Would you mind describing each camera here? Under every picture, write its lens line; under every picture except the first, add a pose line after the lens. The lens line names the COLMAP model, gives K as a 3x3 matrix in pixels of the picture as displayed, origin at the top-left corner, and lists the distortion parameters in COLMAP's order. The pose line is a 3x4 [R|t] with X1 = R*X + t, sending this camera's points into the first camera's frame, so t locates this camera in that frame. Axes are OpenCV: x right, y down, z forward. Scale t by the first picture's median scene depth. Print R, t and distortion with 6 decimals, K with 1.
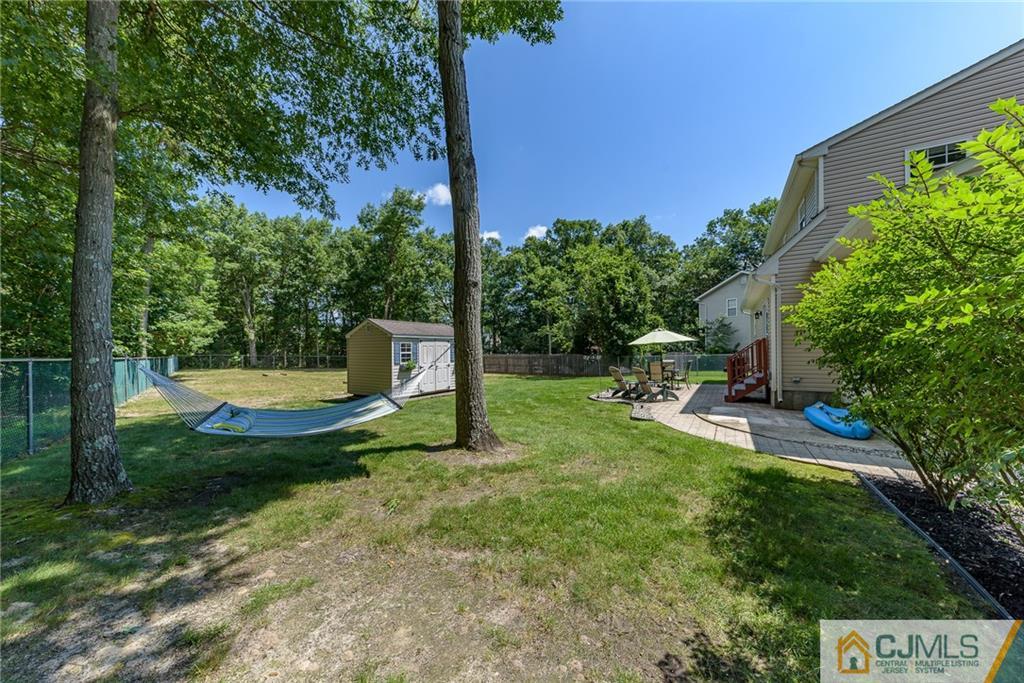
lens RADIAL K [[348.1, 0, 515.9], [0, 348.1, 347.2], [0, 0, 1]] dist [0.018738, -0.006924]
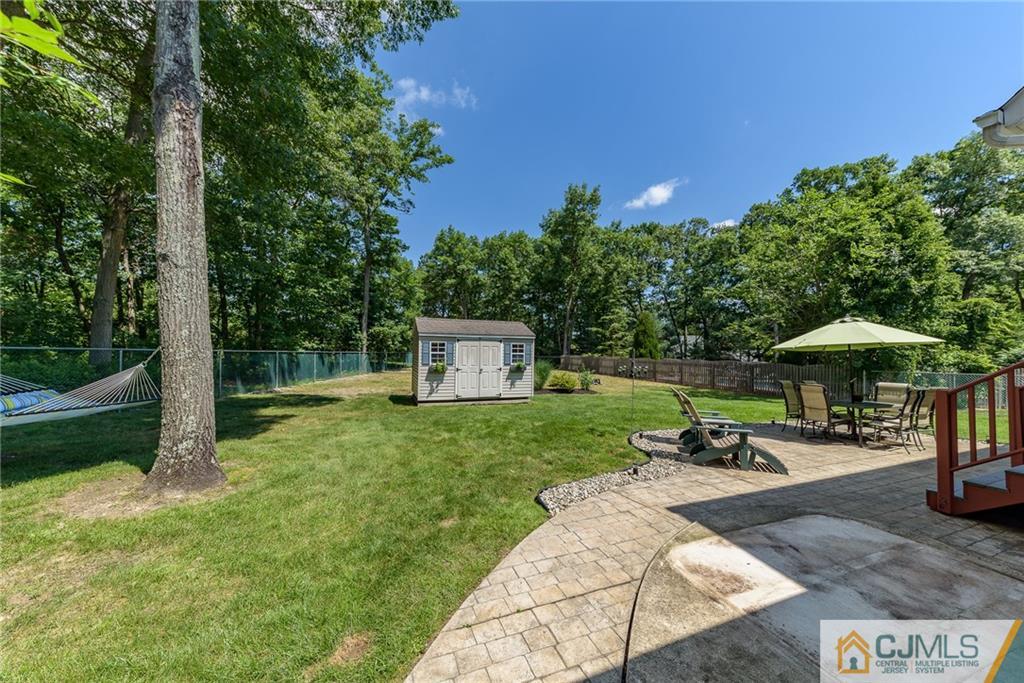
lens RADIAL K [[348.1, 0, 515.9], [0, 348.1, 347.2], [0, 0, 1]] dist [0.018738, -0.006924]
pose [[0.797888, 0.016474, -0.602580, 0.186798], [-0.020047, 0.999799, 0.000789, -0.001847], [0.602472, 0.011450, 0.798058, 0.174981]]
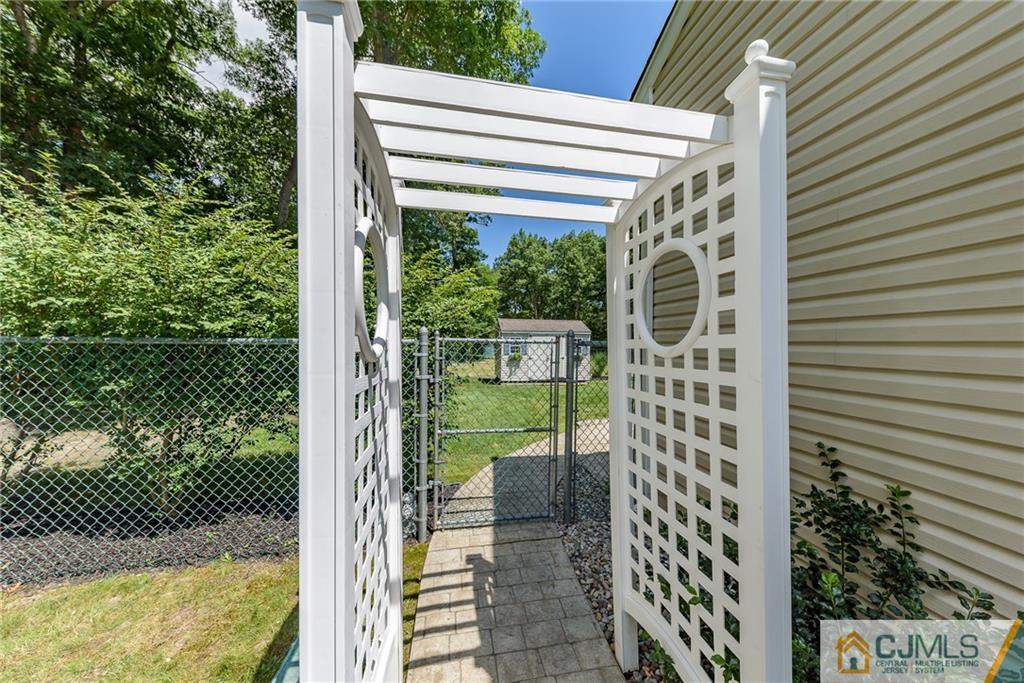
lens RADIAL K [[348.1, 0, 515.9], [0, 348.1, 347.2], [0, 0, 1]] dist [0.018738, -0.006924]
pose [[0.662010, 0.025382, -0.749066, 0.277367], [-0.016139, 0.999677, 0.019610, -0.000964], [0.749322, -0.000893, 0.662206, 0.084687]]
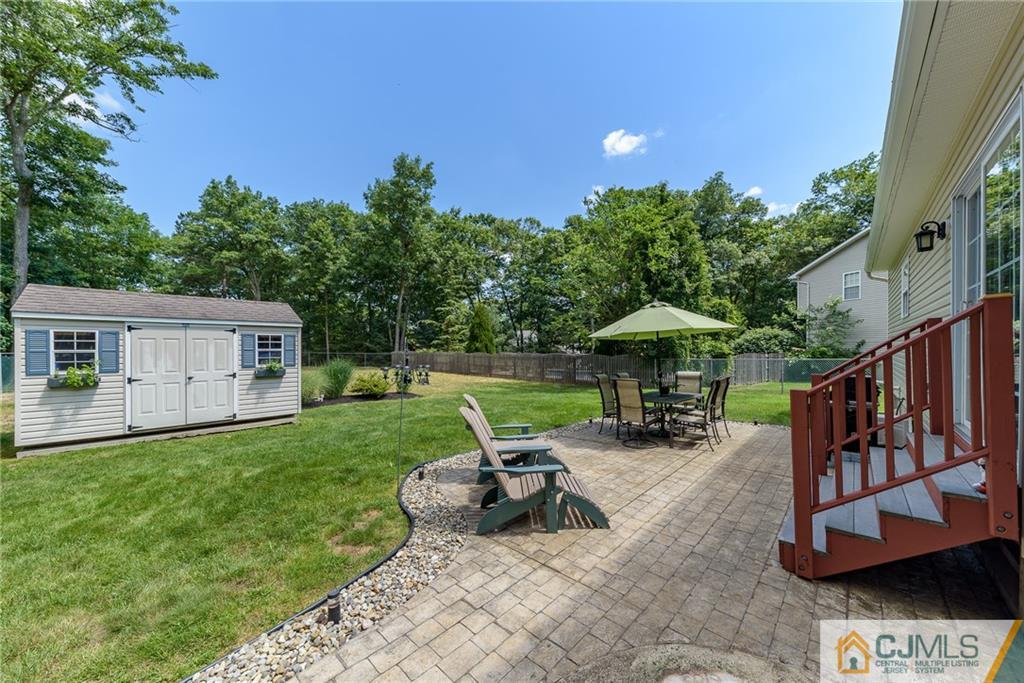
lens RADIAL K [[357.1, 0, 527.1], [0, 357.1, 345.3], [0, 0, 1]] dist [-0.000506, -0.000179]
pose [[0.981697, 0.008343, -0.190268, 0.185849], [-0.008134, 0.999965, 0.001877, 0.000841], [0.190277, -0.000294, 0.981730, 0.285767]]
